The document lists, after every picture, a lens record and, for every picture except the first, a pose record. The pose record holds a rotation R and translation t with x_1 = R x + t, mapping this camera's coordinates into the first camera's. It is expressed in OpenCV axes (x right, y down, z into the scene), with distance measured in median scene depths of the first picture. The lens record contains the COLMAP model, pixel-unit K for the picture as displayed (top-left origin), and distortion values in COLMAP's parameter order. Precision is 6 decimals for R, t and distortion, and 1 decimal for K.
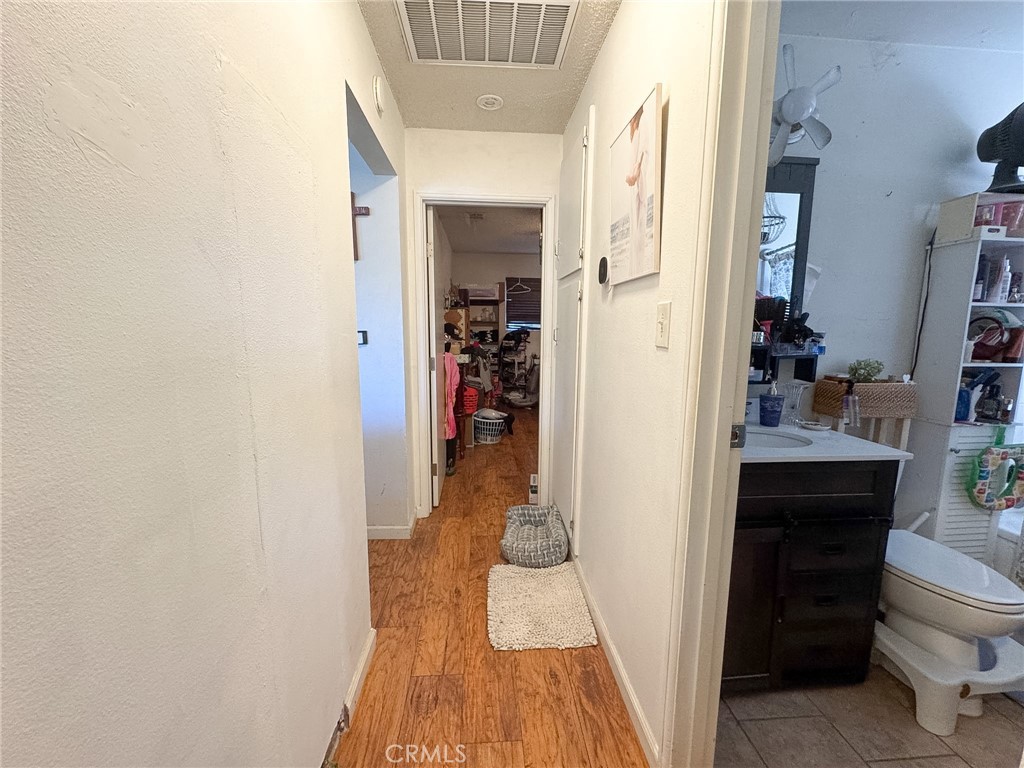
lens RADIAL K [[407.0, 0, 512.0], [0, 407.0, 384.0], [0, 0, 1]] dist [-0.000793, -0.000026]
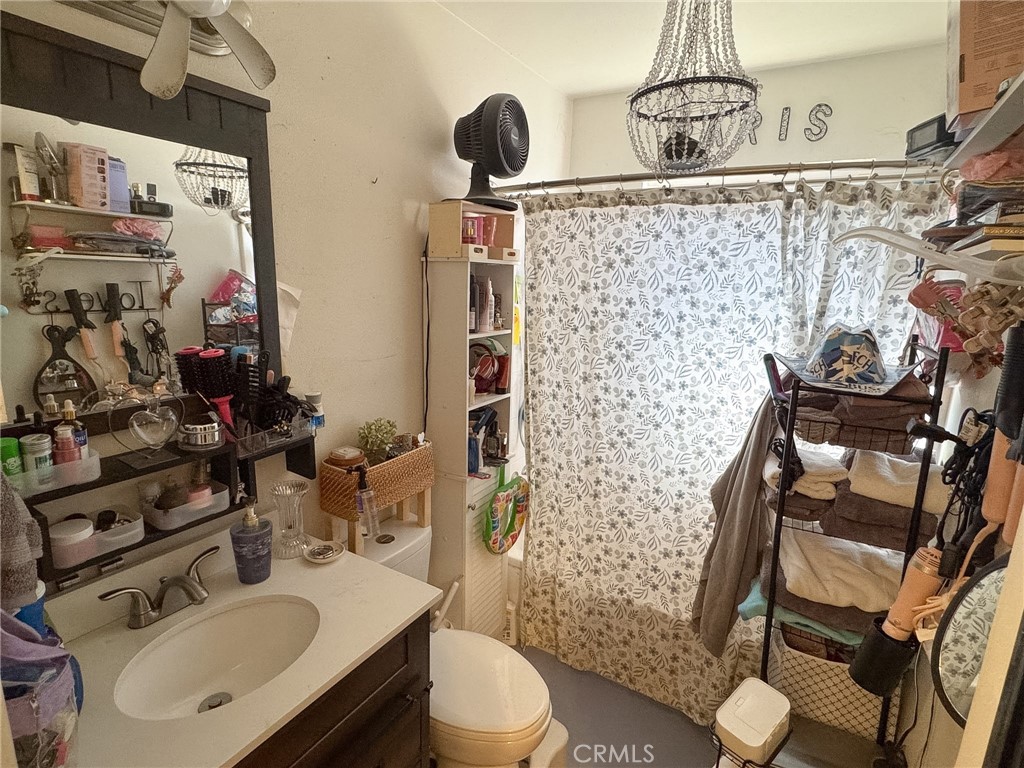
lens RADIAL K [[526.6, 0, 512.0], [0, 526.6, 384.0], [0, 0, 1]] dist [-0.017513, -0.000252]
pose [[0.578528, -0.156135, 0.800579, 0.299902], [0.085508, 0.987709, 0.130839, -0.225110], [-0.811168, -0.007238, 0.584768, 0.292002]]
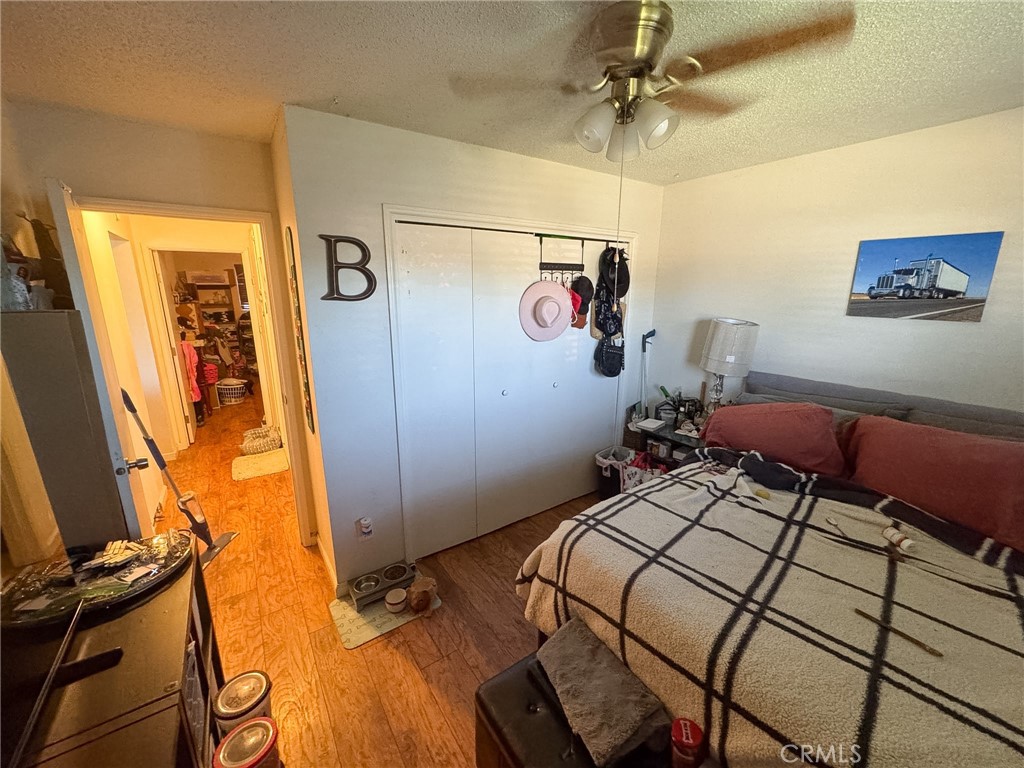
lens RADIAL K [[407.0, 0, 512.0], [0, 407.0, 384.0], [0, 0, 1]] dist [-0.000793, -0.000026]
pose [[0.864009, -0.122835, 0.488263, 0.132734], [0.072378, 0.990012, 0.120985, -0.020398], [-0.498247, -0.069192, 0.864270, -0.903563]]
